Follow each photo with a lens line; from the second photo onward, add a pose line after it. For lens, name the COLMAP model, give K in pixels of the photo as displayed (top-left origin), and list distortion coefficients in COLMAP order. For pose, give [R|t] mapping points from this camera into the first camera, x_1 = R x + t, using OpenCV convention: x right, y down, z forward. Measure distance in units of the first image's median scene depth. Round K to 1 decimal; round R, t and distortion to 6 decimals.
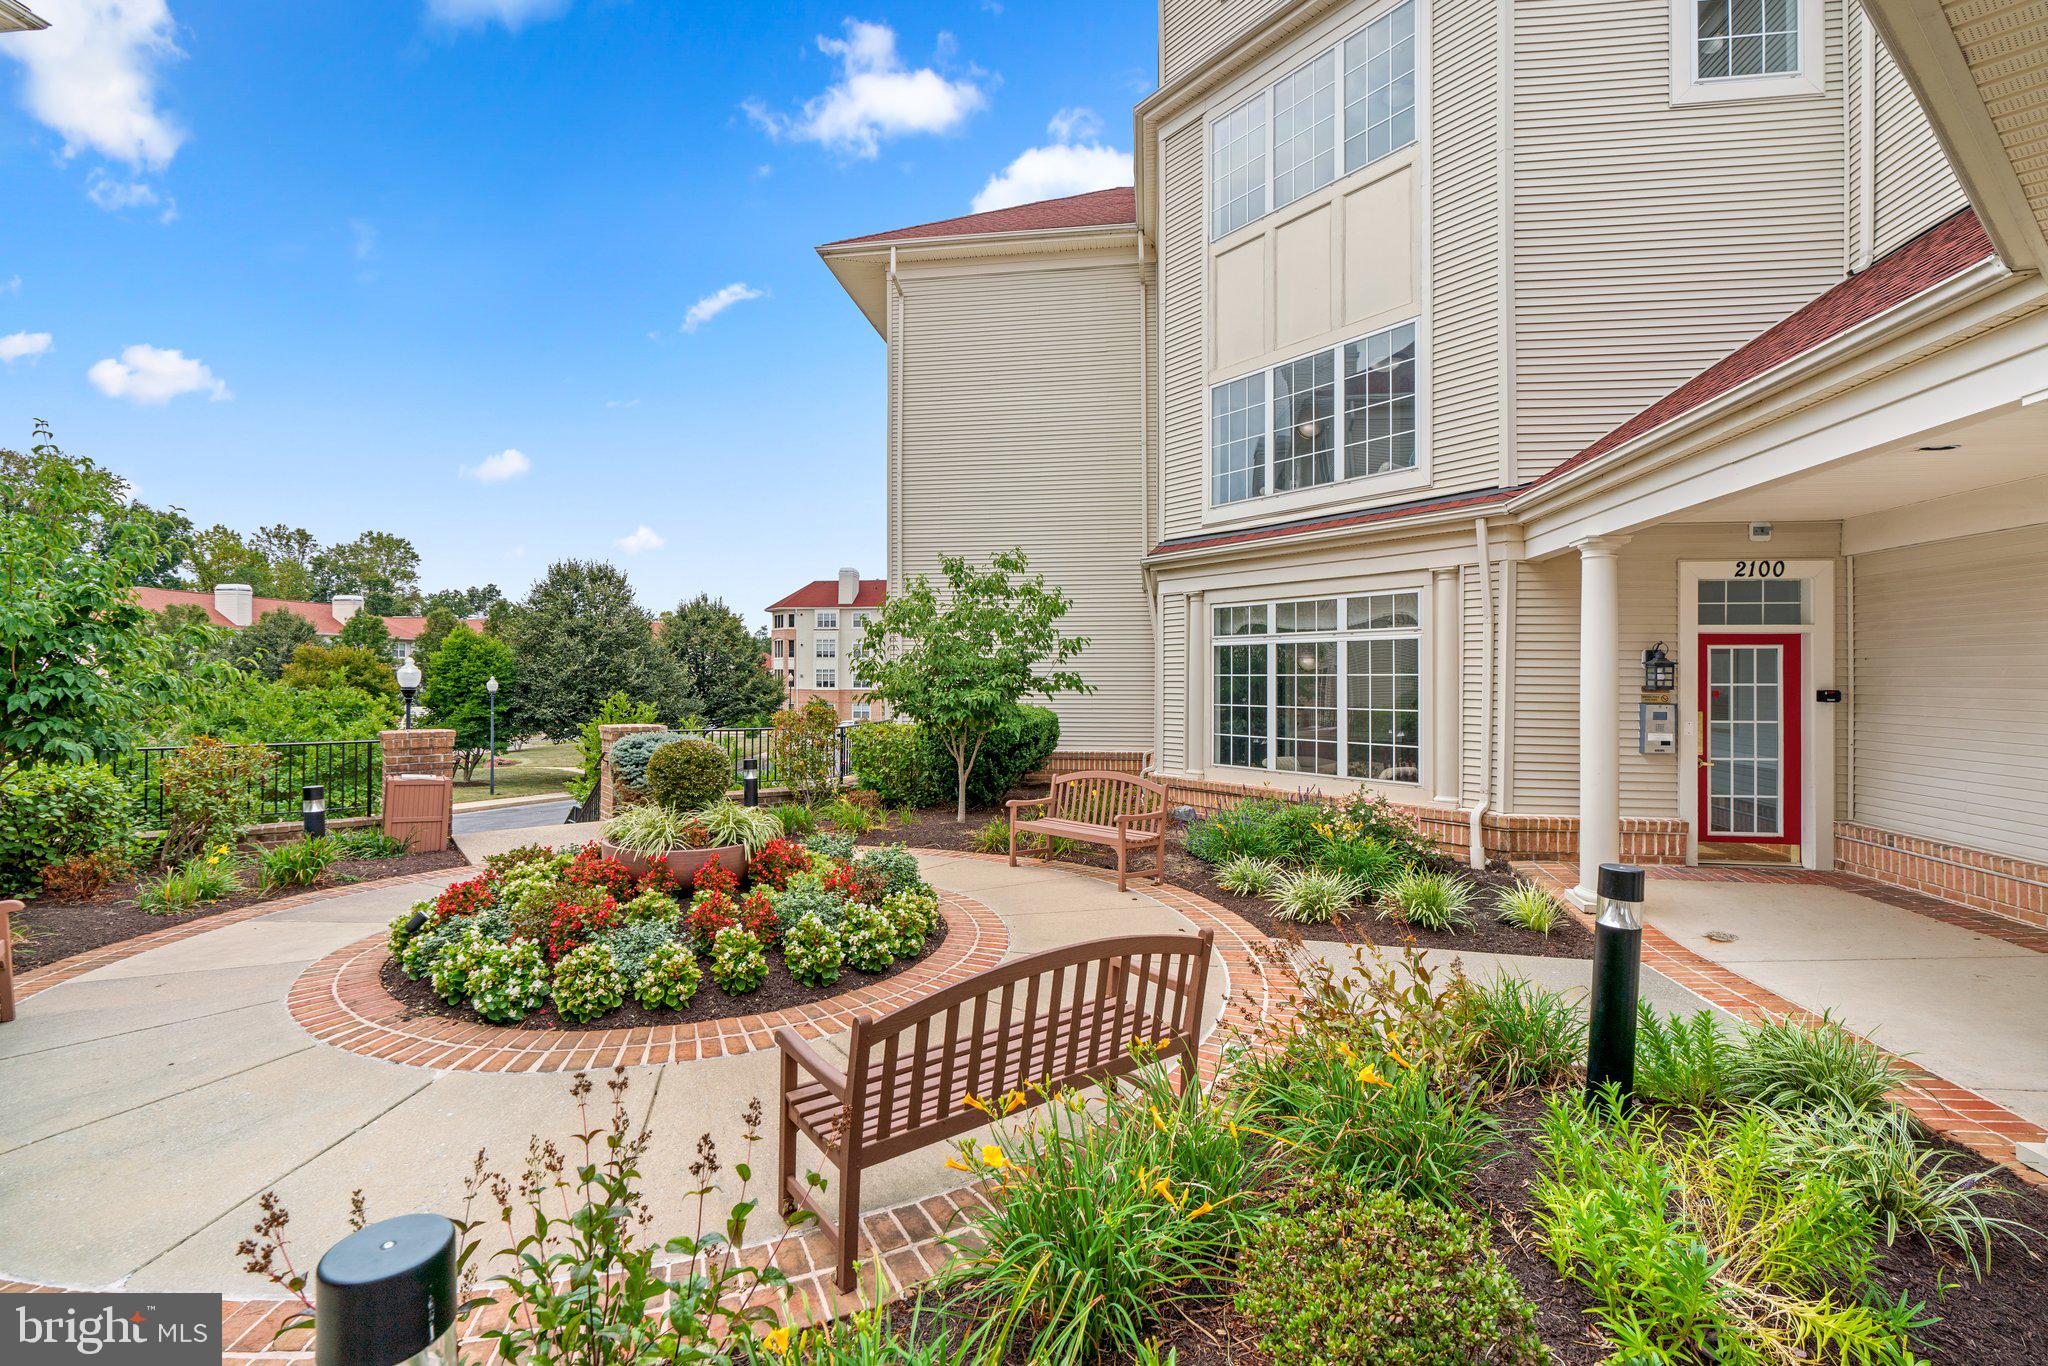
lens RADIAL K [[925.8, 0, 1018.2], [0, 925.8, 685.0], [0, 0, 1]] dist [-0.012690, 0.008065]
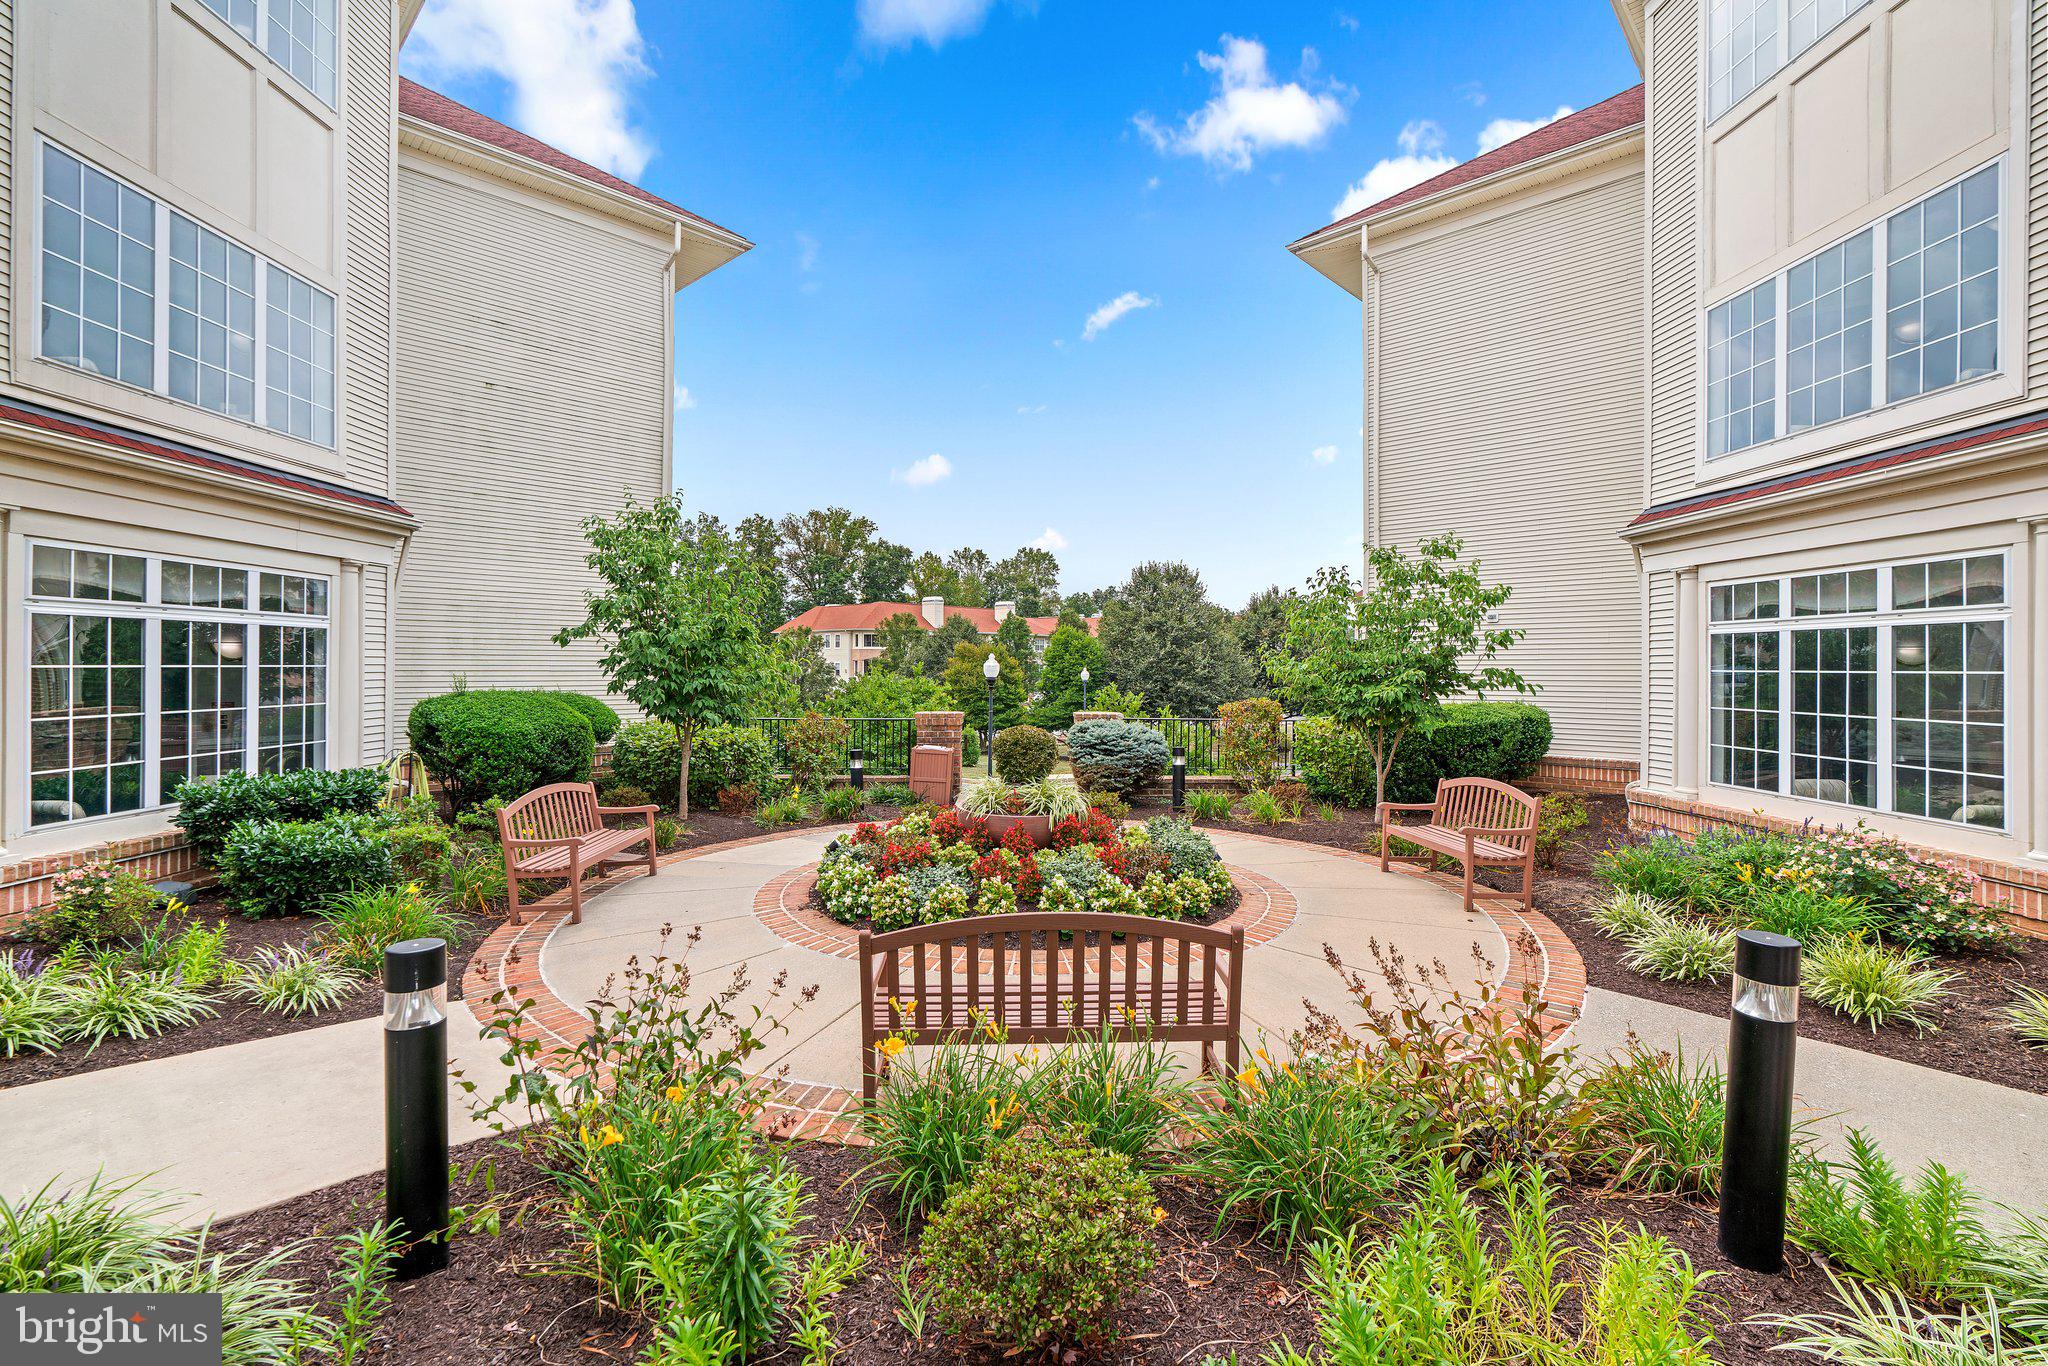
lens RADIAL K [[925.8, 0, 1018.2], [0, 925.8, 685.0], [0, 0, 1]] dist [-0.012690, 0.008065]
pose [[0.811365, 0.011362, -0.584429, 0.190064], [-0.005082, 0.999910, 0.012384, -0.005229], [0.584517, -0.007078, 0.811350, 0.005134]]
